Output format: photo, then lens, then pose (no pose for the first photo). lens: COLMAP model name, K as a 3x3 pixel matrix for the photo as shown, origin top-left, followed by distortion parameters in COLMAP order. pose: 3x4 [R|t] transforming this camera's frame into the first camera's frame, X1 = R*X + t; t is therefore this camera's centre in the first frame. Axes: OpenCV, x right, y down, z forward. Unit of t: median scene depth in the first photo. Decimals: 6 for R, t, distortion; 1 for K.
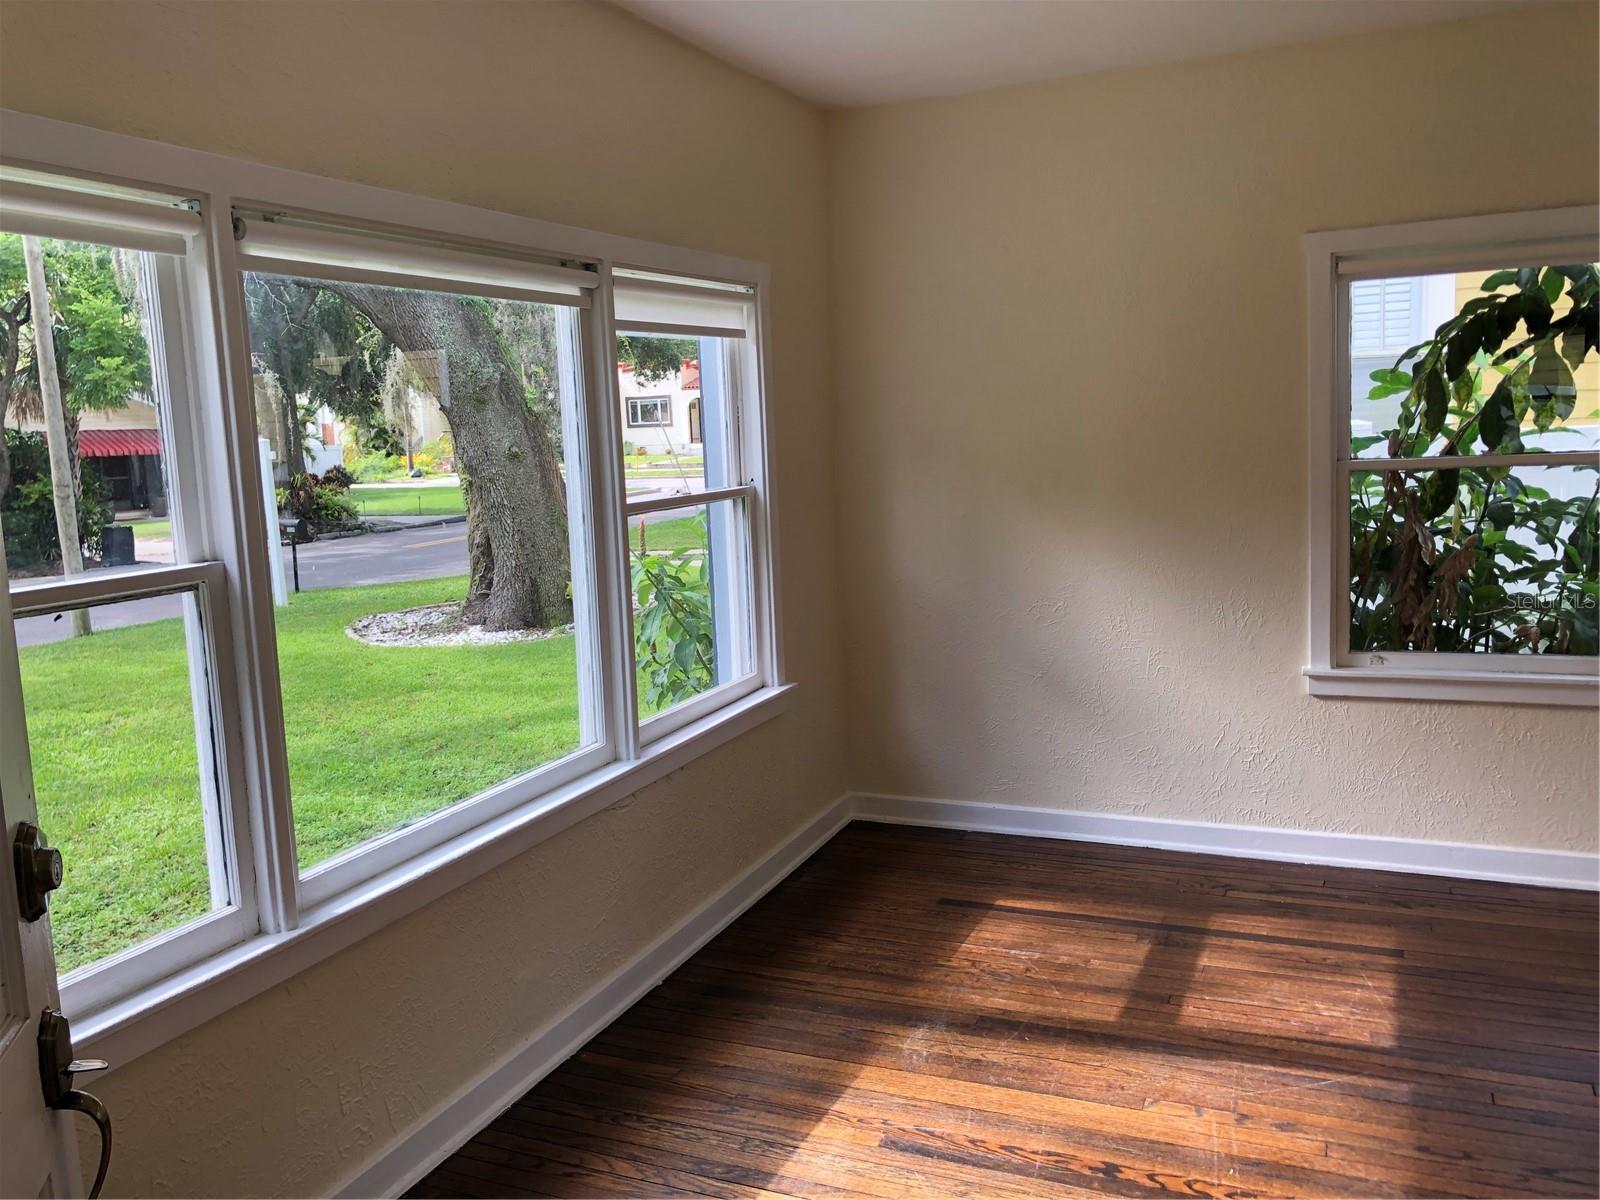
lens RADIAL K [[1349.6, 0, 800.3], [0, 1349.6, 596.0], [0, 0, 1]] dist [0.049143, -0.019485]
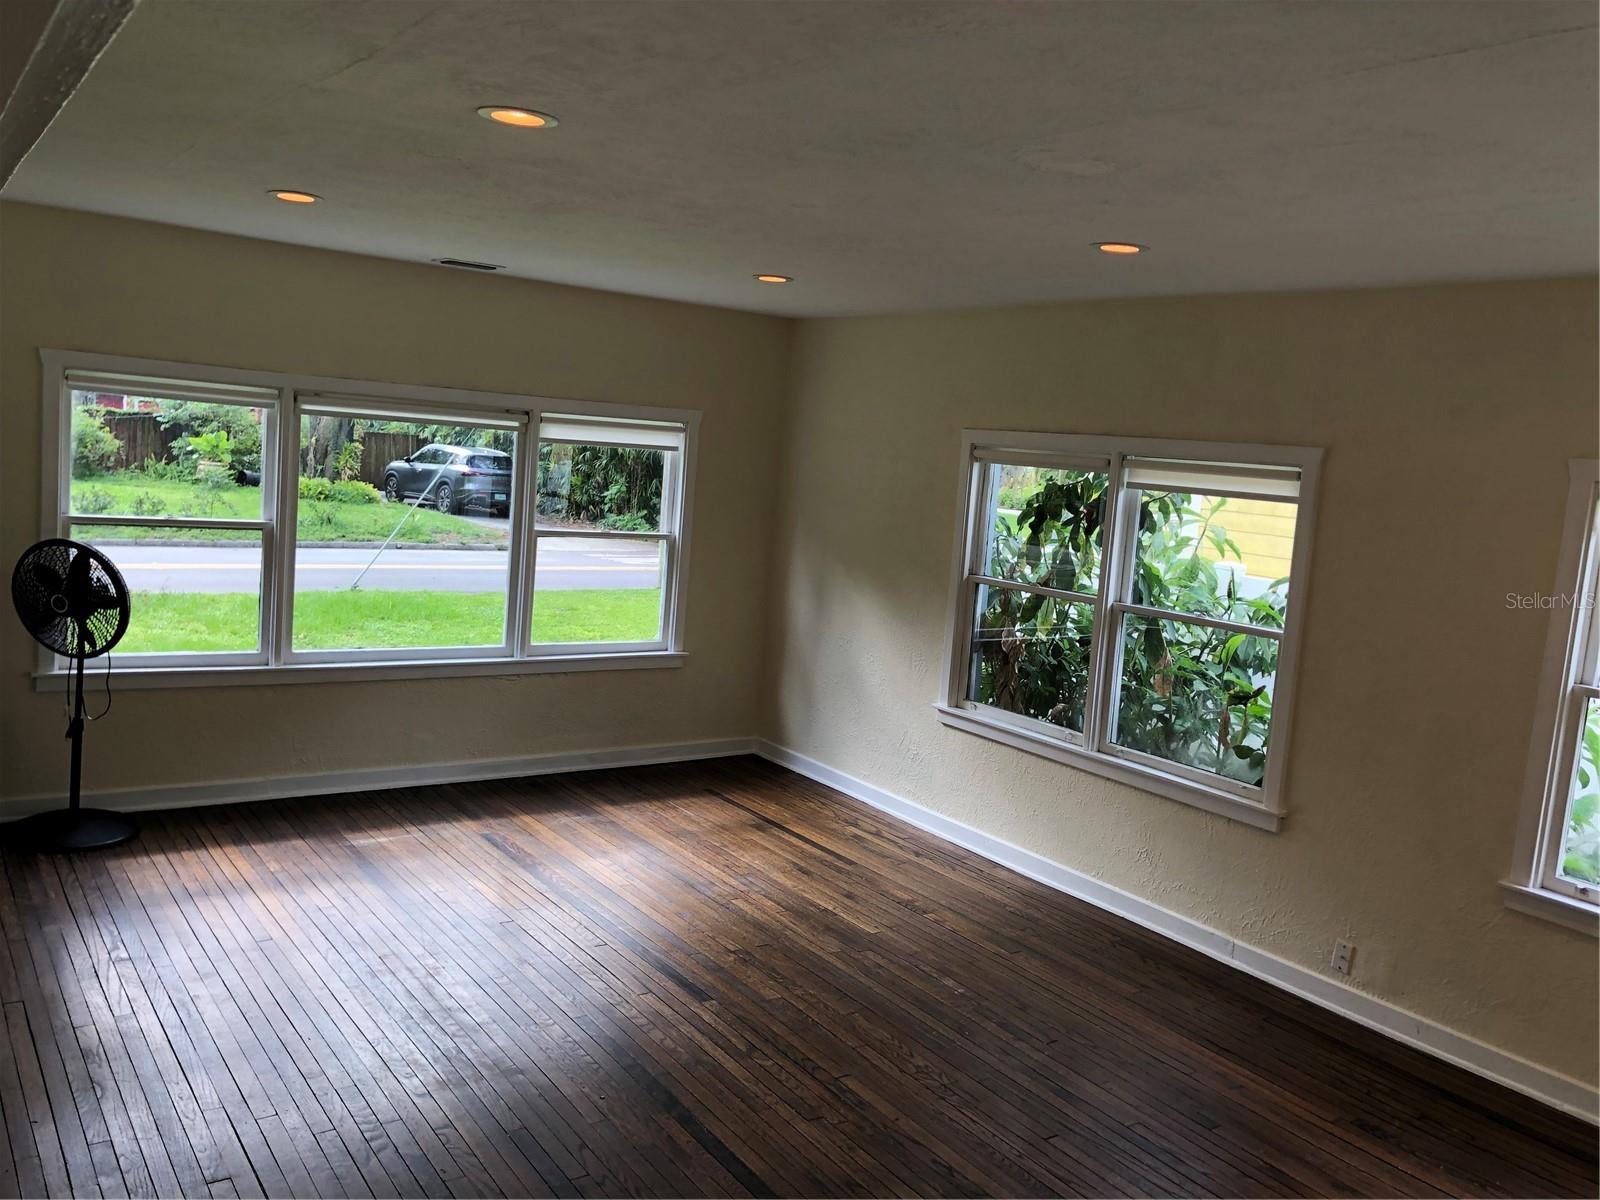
lens RADIAL K [[1349.6, 0, 801.6], [0, 1349.6, 591.6], [0, 0, 1]] dist [0.049143, -0.019485]
pose [[0.837885, 0.168581, -0.519161, 1.061609], [-0.185169, 0.982499, 0.020186, -0.077993], [0.513479, 0.079219, 0.854438, -0.421526]]
